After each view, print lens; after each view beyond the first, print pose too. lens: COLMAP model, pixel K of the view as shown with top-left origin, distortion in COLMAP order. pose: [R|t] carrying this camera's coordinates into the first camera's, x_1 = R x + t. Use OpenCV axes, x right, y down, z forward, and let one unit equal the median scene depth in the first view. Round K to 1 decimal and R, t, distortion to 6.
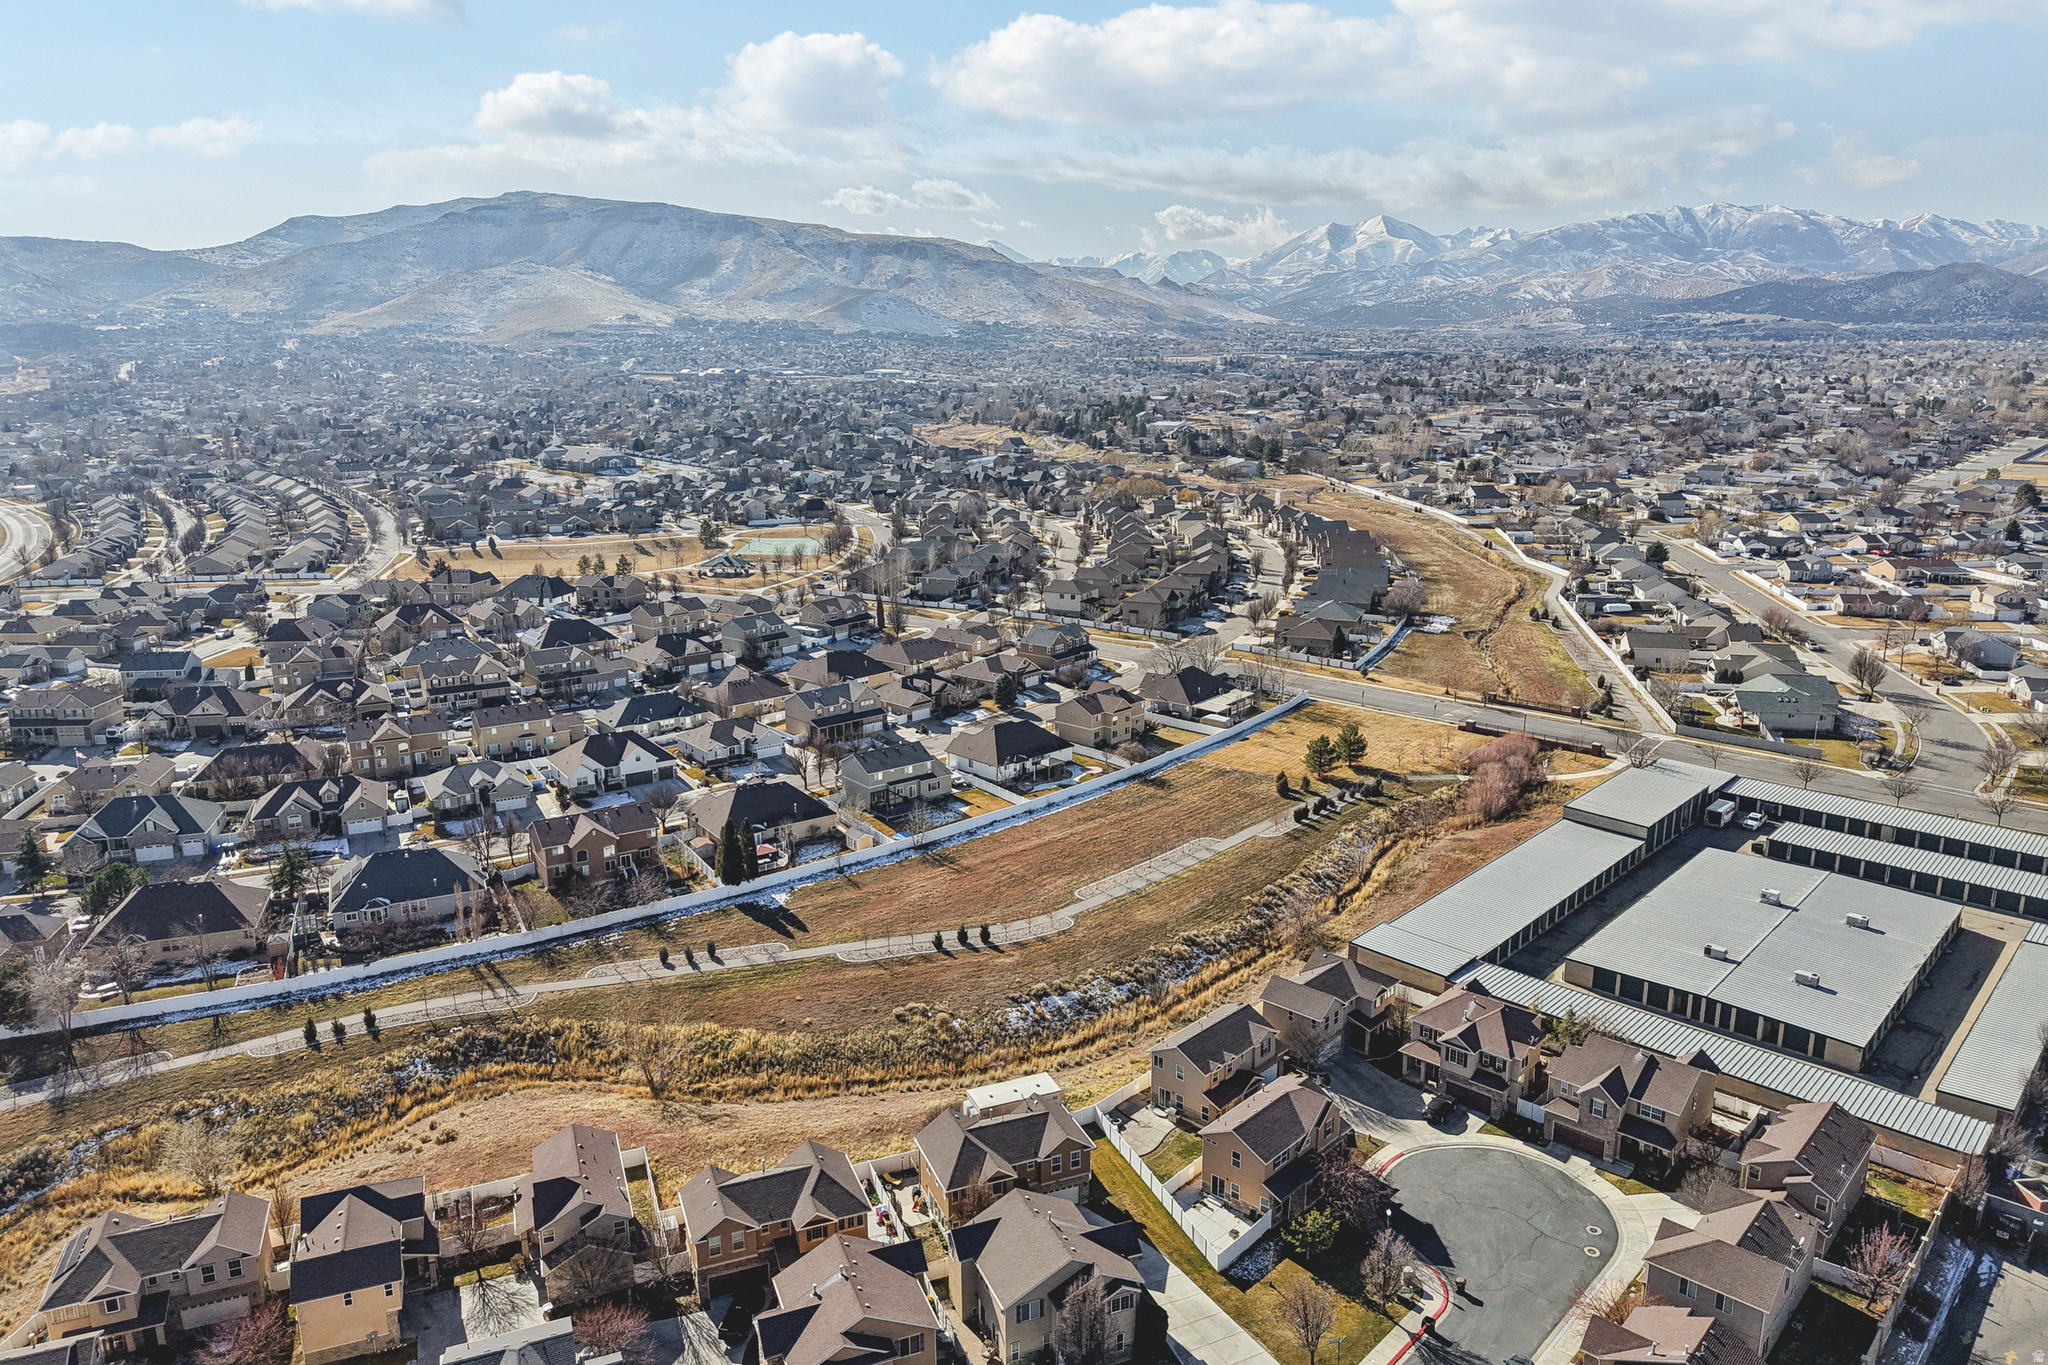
lens RADIAL K [[1359.4, 0, 1029.9], [0, 1359.4, 687.9], [0, 0, 1]] dist [0.054233, -0.070524]
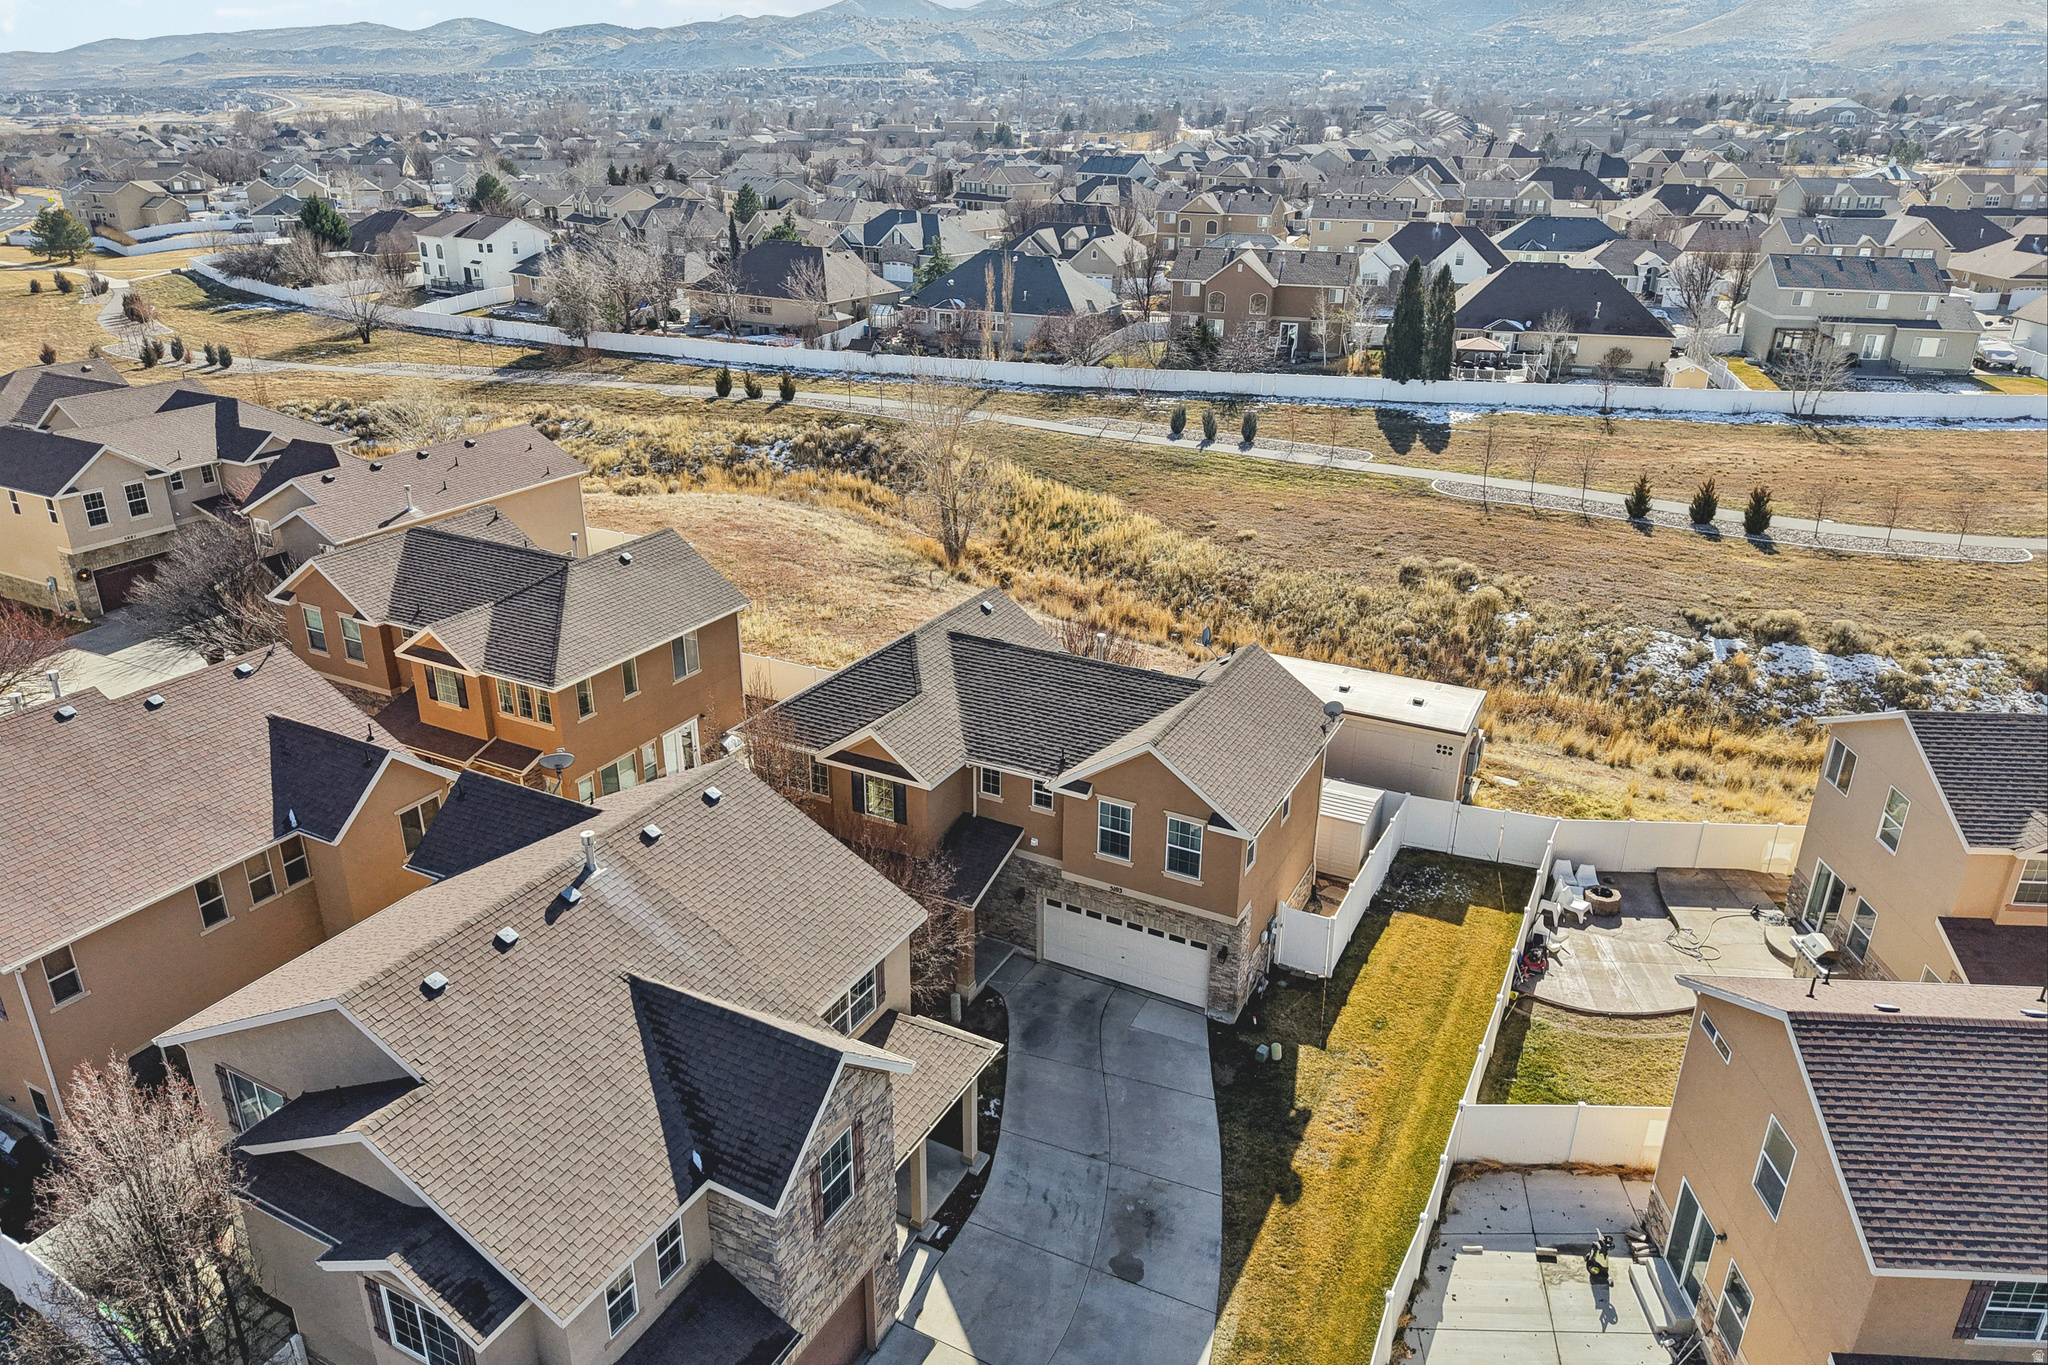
lens RADIAL K [[1370.1, 0, 1027.8], [0, 1370.1, 683.3], [0, 0, 1]] dist [0.018733, -0.015639]
pose [[0.647814, 0.305254, -0.697966, 0.128197], [-0.194326, 0.952114, 0.236042, 0.166872], [0.736596, -0.017278, 0.676112, 0.519331]]
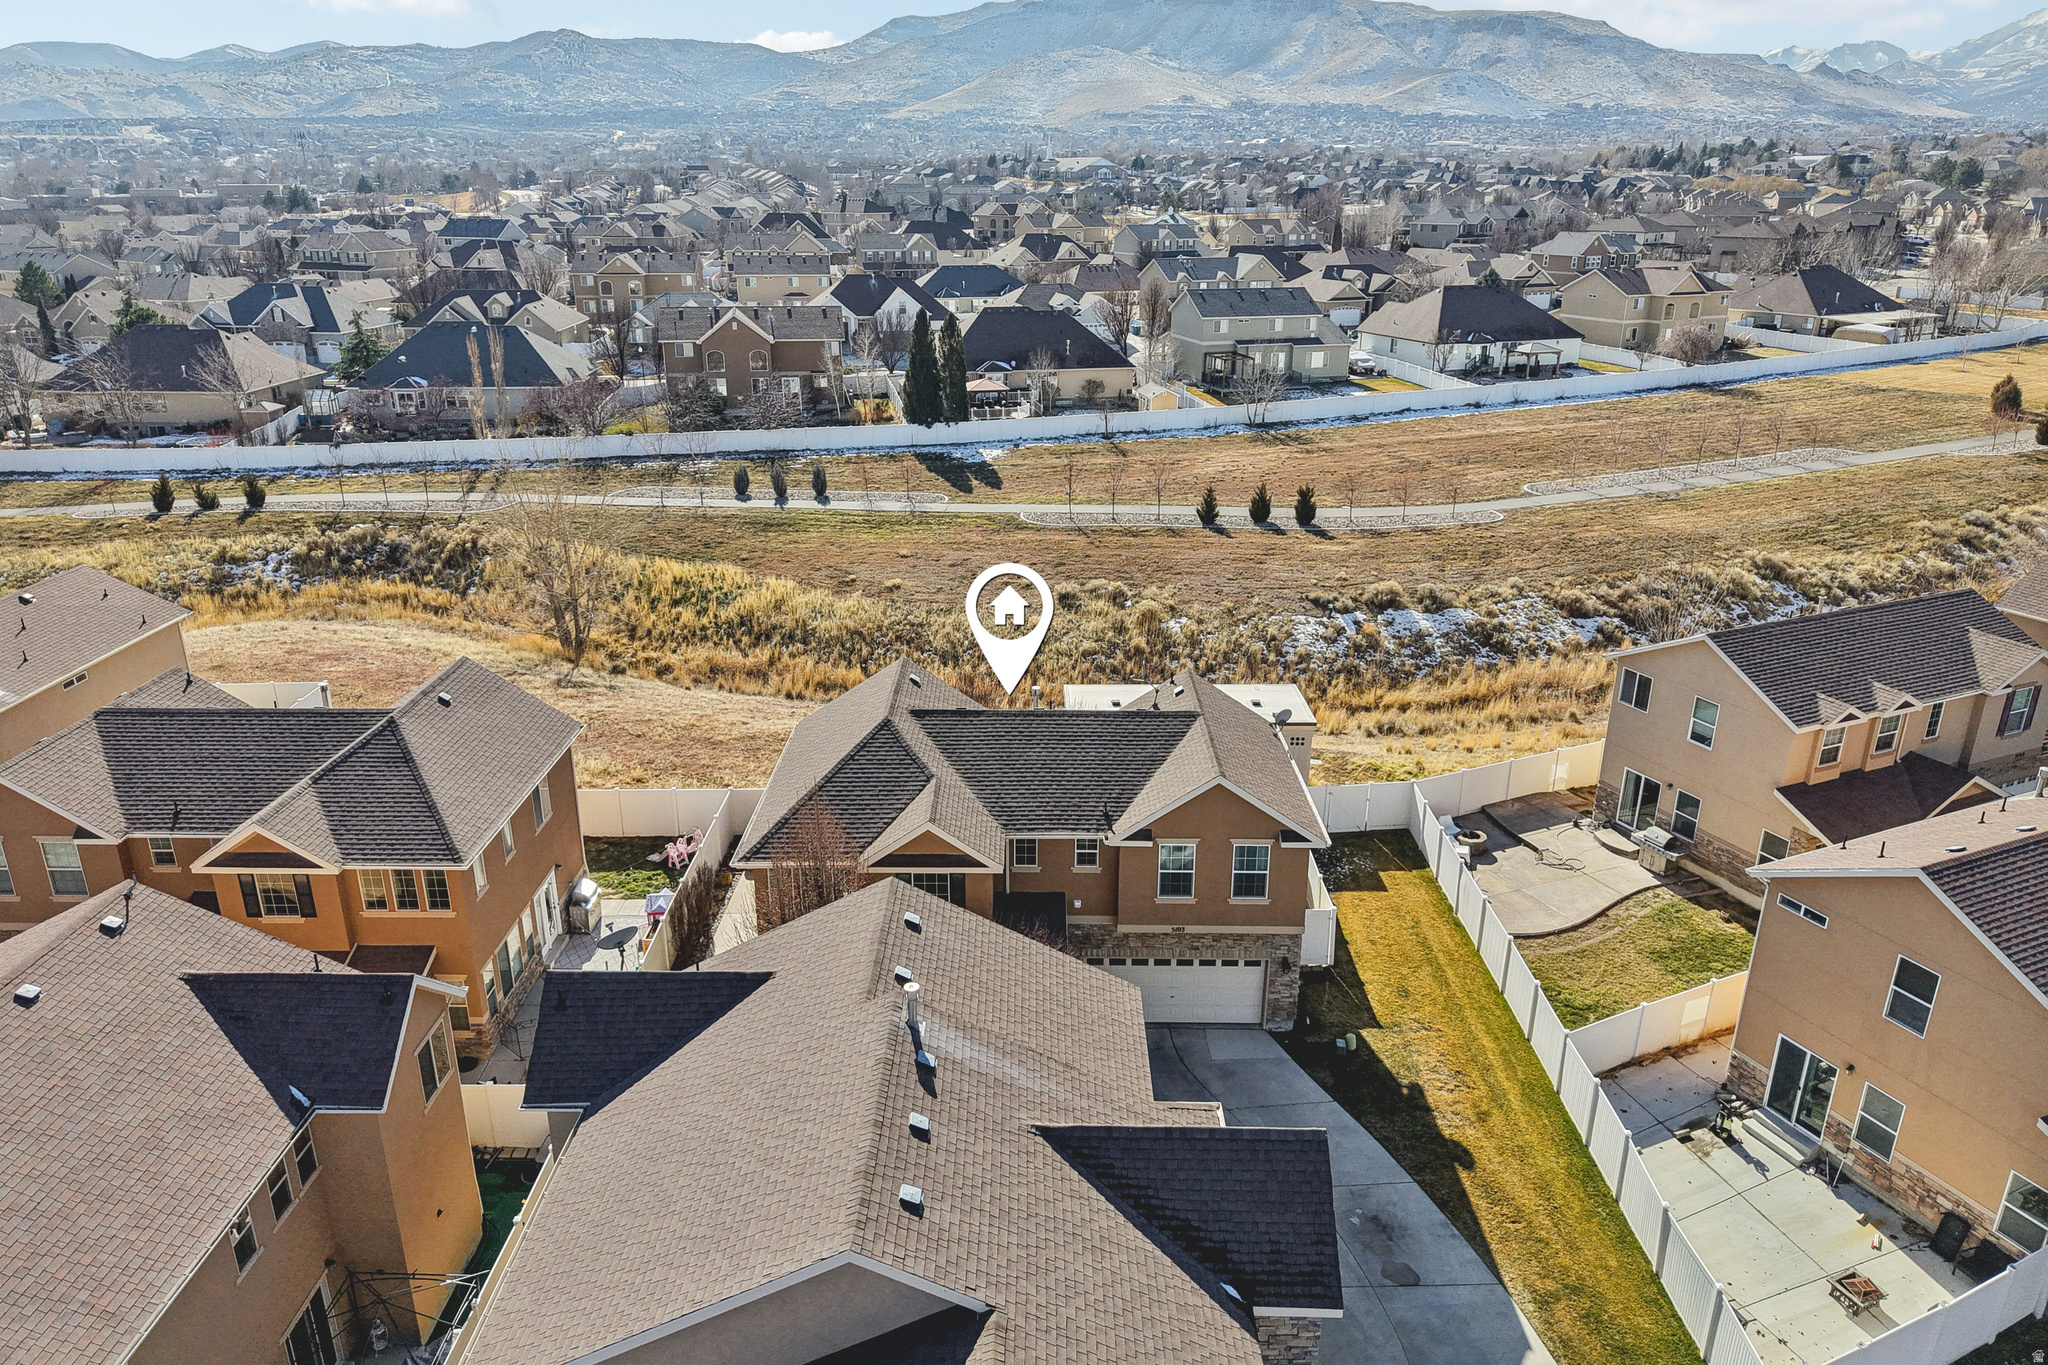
lens RADIAL K [[1359.4, 0, 1029.9], [0, 1359.4, 687.9], [0, 0, 1]] dist [0.054233, -0.070524]
pose [[0.924592, 0.142078, -0.353472, 0.056135], [-0.098644, 0.985495, 0.138094, 0.179058], [0.367965, -0.092813, 0.925196, 0.475990]]
